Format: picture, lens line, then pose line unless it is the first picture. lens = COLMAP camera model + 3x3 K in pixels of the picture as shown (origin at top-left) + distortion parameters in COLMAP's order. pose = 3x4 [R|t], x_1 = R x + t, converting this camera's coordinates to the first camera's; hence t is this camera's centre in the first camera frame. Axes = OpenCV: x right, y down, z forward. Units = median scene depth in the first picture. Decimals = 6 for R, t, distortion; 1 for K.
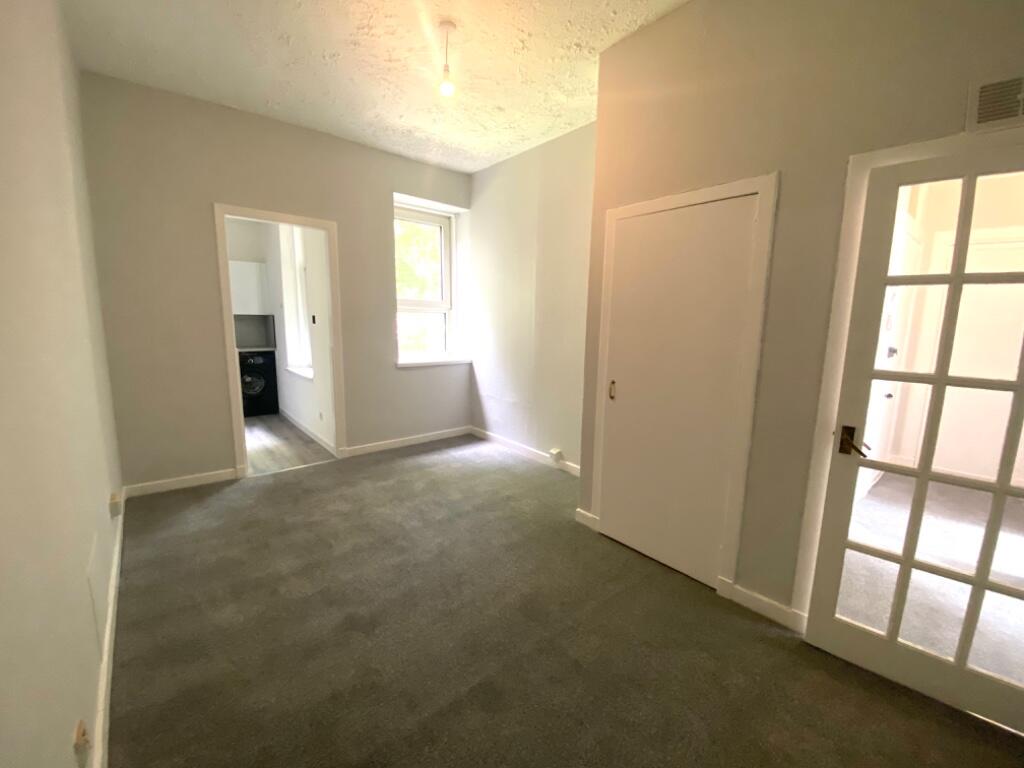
lens RADIAL K [[419.1, 0, 507.2], [0, 419.1, 386.0], [0, 0, 1]] dist [-0.000412, -0.001419]
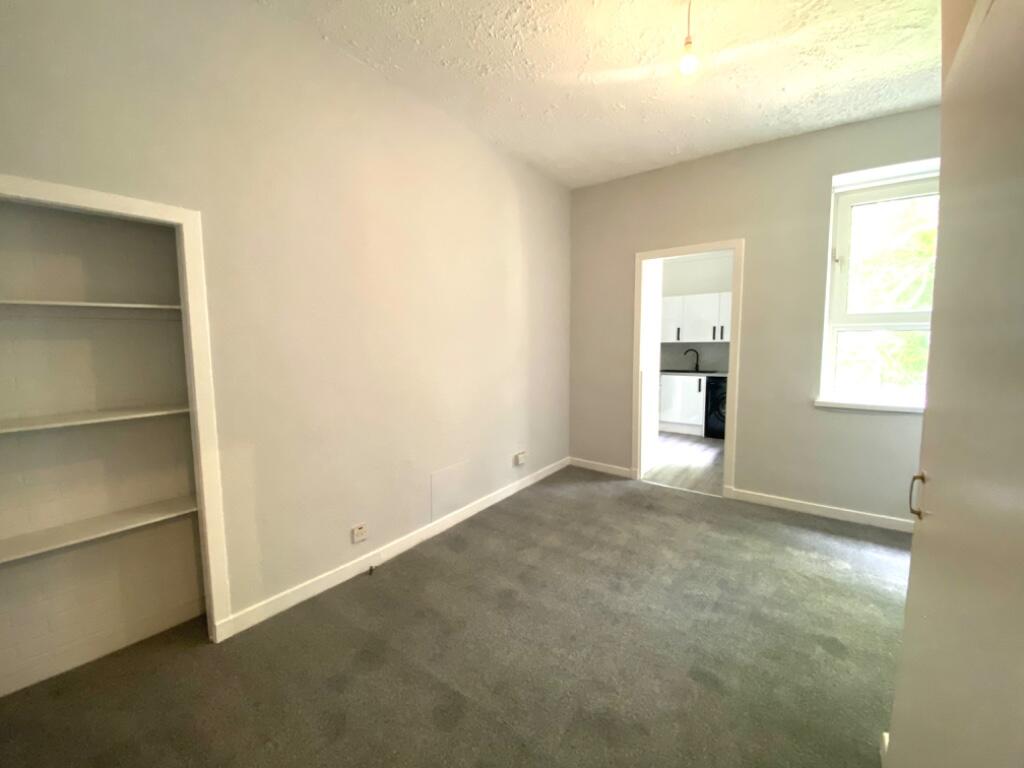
lens RADIAL K [[419.1, 0, 509.0], [0, 419.1, 378.3], [0, 0, 1]] dist [-0.000412, -0.001419]
pose [[0.222175, 0.064314, -0.972883, 0.430680], [-0.149027, 0.988338, 0.031303, -0.045589], [0.963550, 0.138031, 0.229168, 0.374840]]
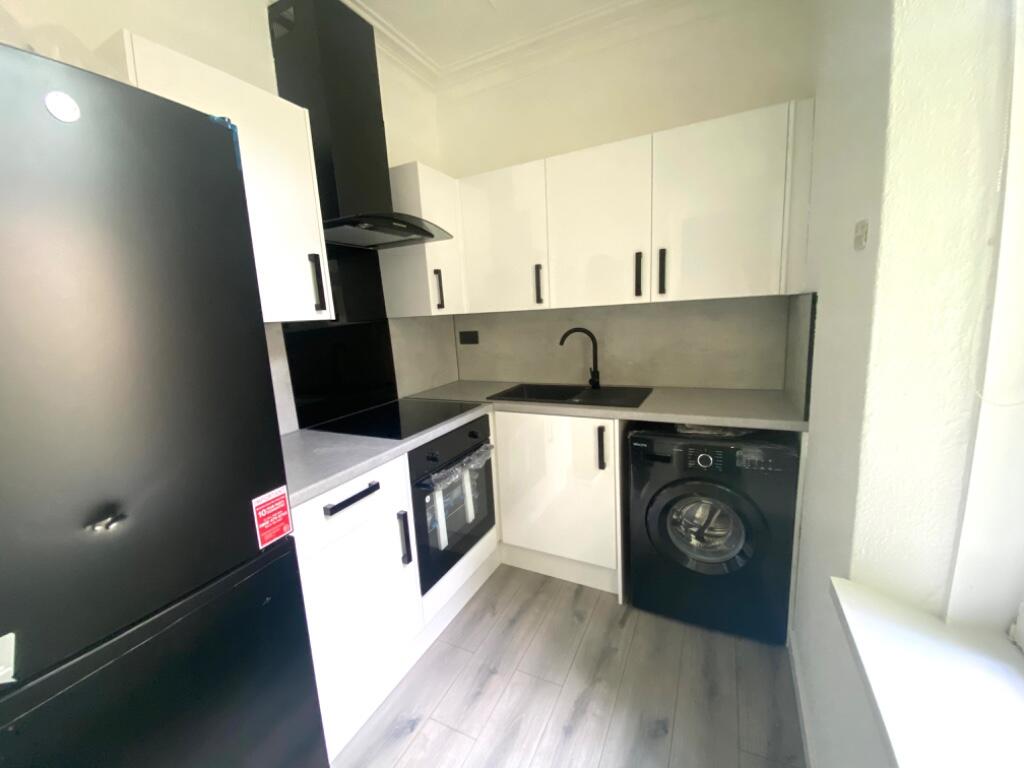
lens RADIAL K [[419.1, 0, 510.1], [0, 419.1, 386.2], [0, 0, 1]] dist [-0.000412, -0.001419]
pose [[0.386043, 0.123387, -0.914192, -0.653381], [-0.084416, 0.991581, 0.098185, -0.202869], [0.918610, 0.039269, 0.393209, 1.222634]]
